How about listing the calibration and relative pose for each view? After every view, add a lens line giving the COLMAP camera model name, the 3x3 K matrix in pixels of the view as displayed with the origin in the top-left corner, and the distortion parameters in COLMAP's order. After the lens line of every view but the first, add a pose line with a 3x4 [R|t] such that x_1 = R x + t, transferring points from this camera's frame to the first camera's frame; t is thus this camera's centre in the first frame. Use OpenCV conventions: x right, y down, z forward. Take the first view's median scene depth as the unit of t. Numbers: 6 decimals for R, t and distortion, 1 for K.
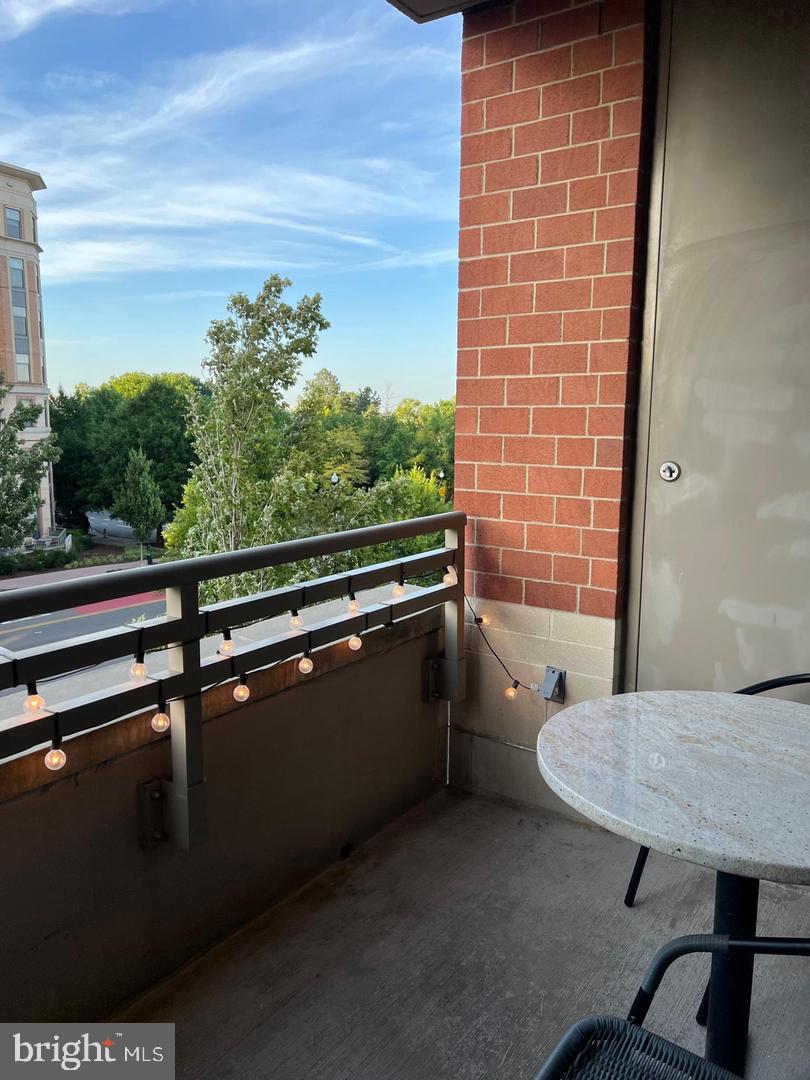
lens RADIAL K [[824.7, 0, 401.5], [0, 824.7, 538.9], [0, 0, 1]] dist [0.046386, -0.053403]
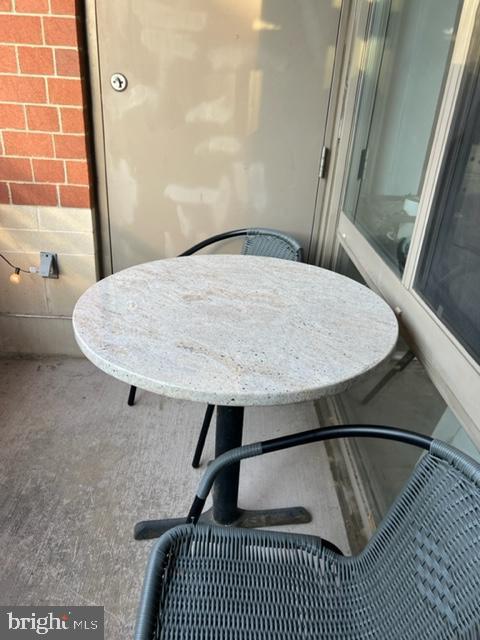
lens RADIAL K [[488.7, 0, 236.1], [0, 488.7, 315.2], [0, 0, 1]] dist [0.046386, -0.053403]
pose [[0.815196, -0.221276, 0.535250, -0.004216], [0.044920, 0.945514, 0.322468, 0.017421], [-0.577441, -0.238831, 0.780719, 0.233372]]
